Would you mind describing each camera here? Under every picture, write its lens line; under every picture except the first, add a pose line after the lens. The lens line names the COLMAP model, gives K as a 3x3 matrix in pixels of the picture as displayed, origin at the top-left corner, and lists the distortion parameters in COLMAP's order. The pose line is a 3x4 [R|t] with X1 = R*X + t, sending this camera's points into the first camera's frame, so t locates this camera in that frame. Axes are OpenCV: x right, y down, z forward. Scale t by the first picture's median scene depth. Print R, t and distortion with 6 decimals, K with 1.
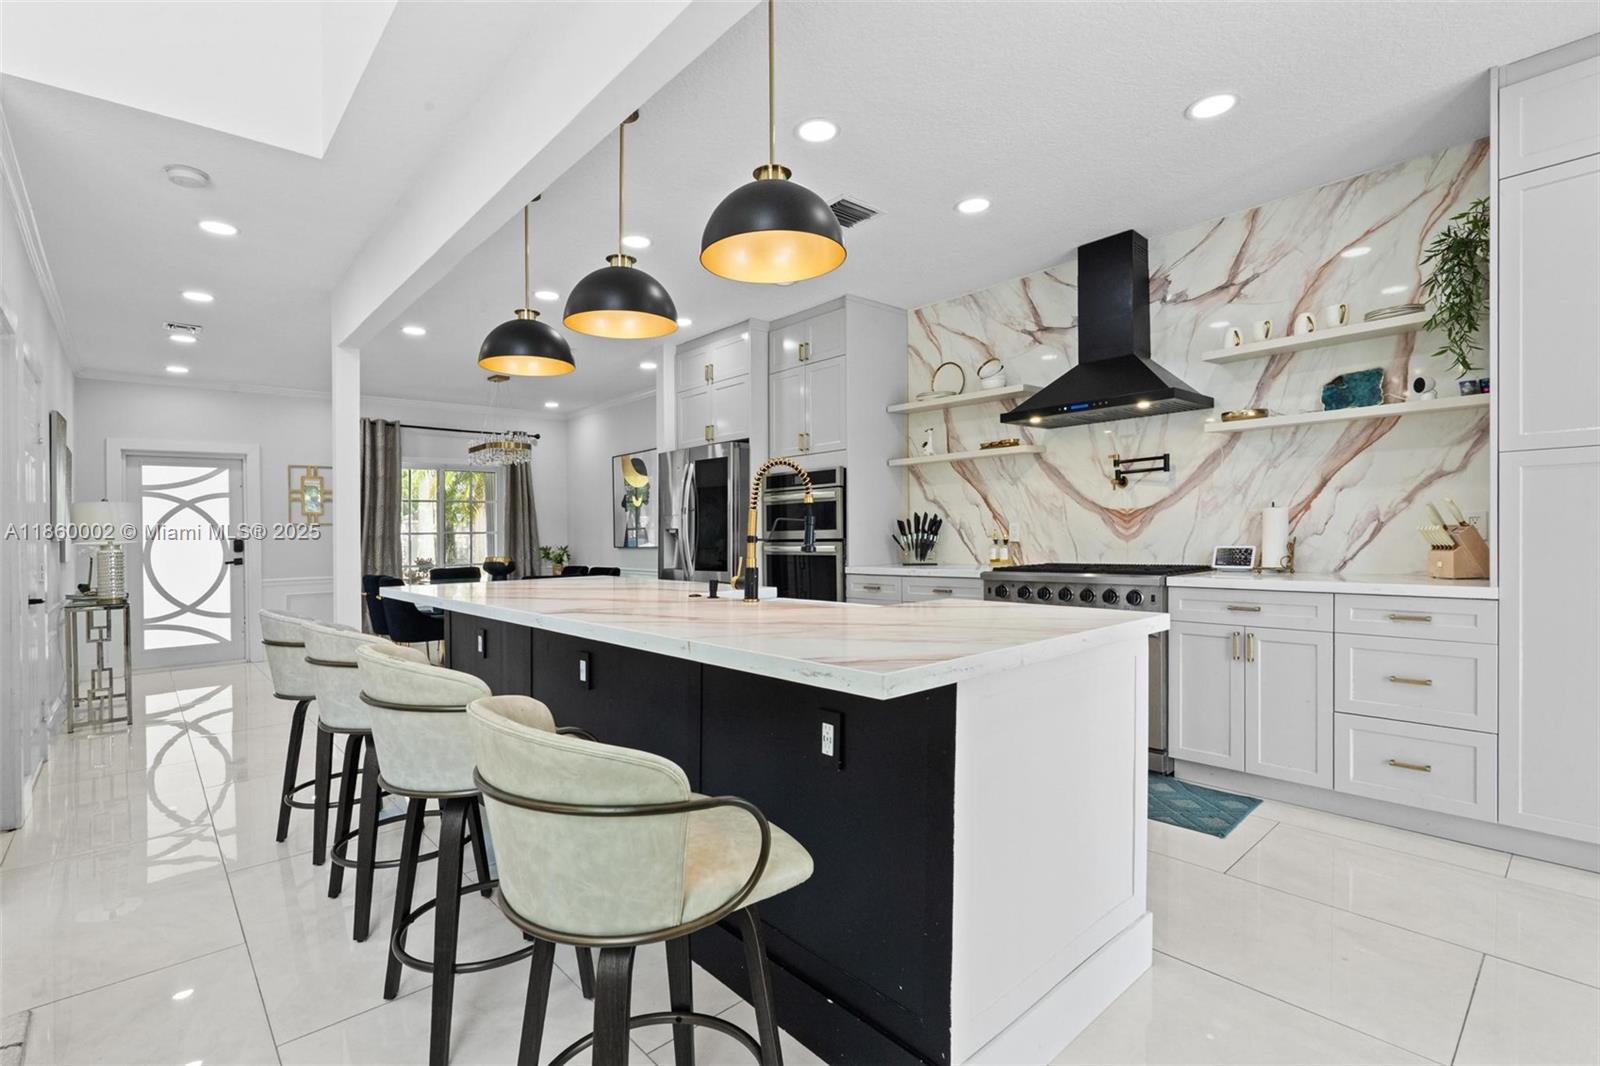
lens RADIAL K [[770.8, 0, 801.7], [0, 770.8, 532.9], [0, 0, 1]] dist [0.000746, -0.000727]
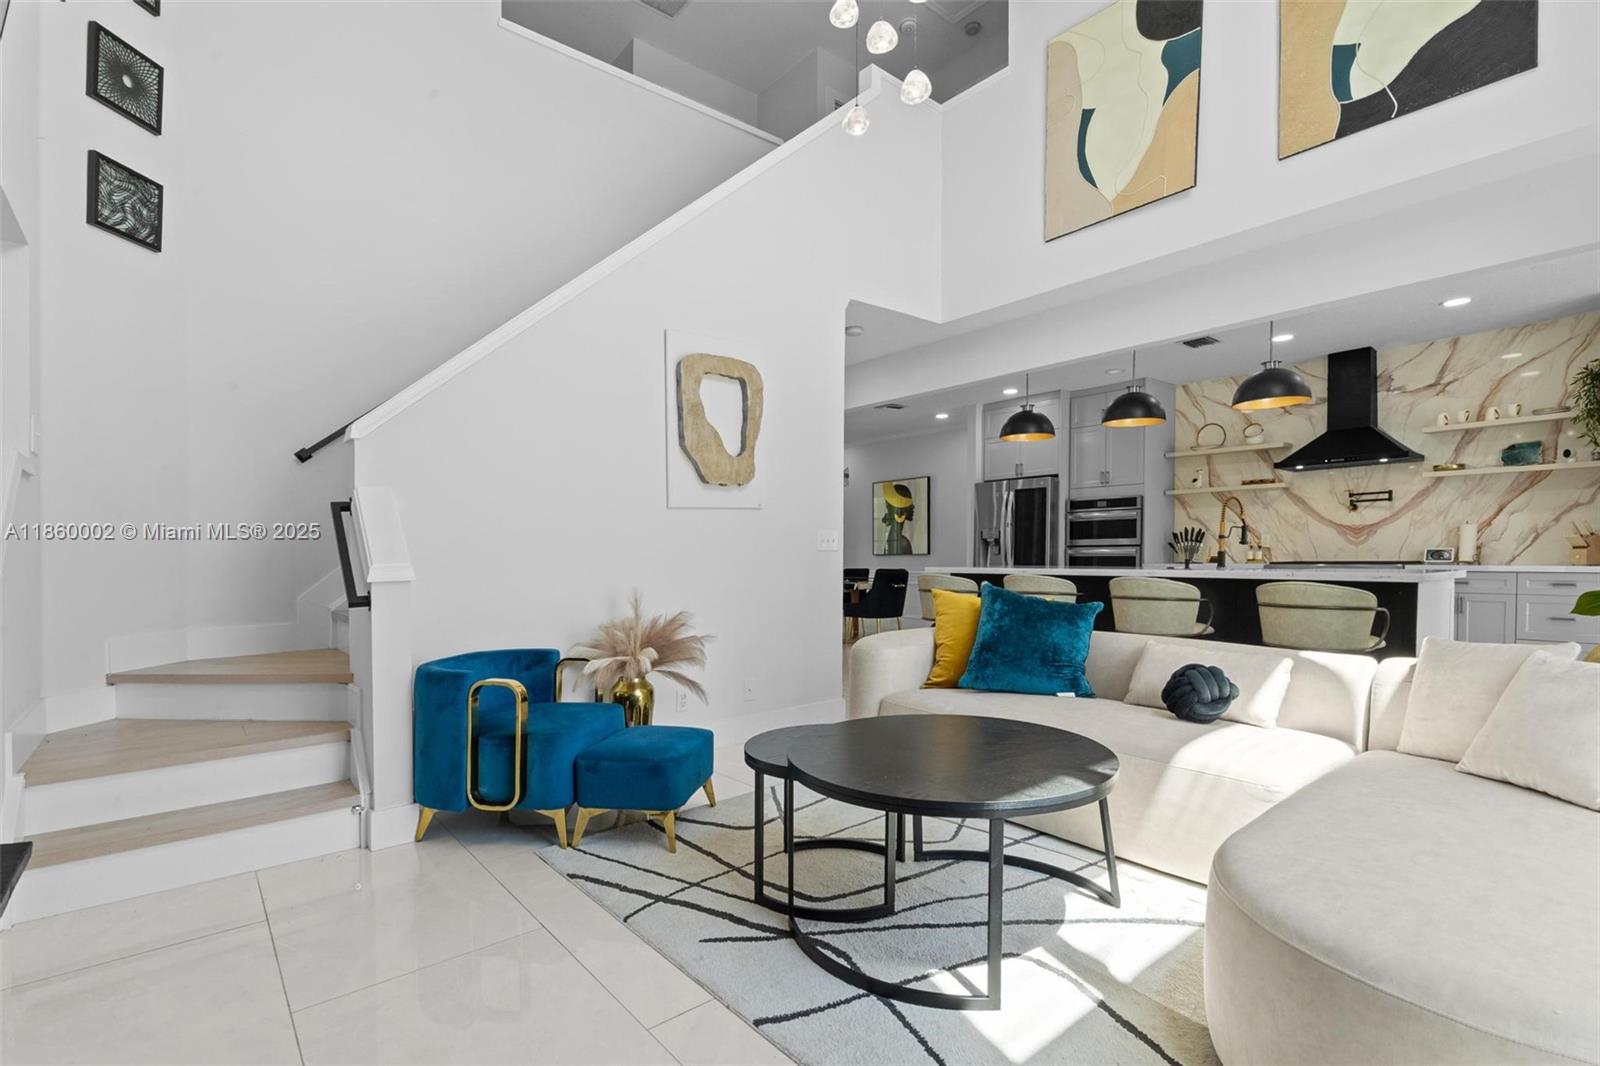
lens RADIAL K [[770.8, 0, 834.7], [0, 770.8, 562.8], [0, 0, 1]] dist [0.000746, -0.000727]
pose [[0.999610, 0.008183, -0.026688, -0.603972], [-0.007801, 0.999866, 0.014403, 0.031492], [0.026802, -0.014189, 0.999540, -0.591638]]
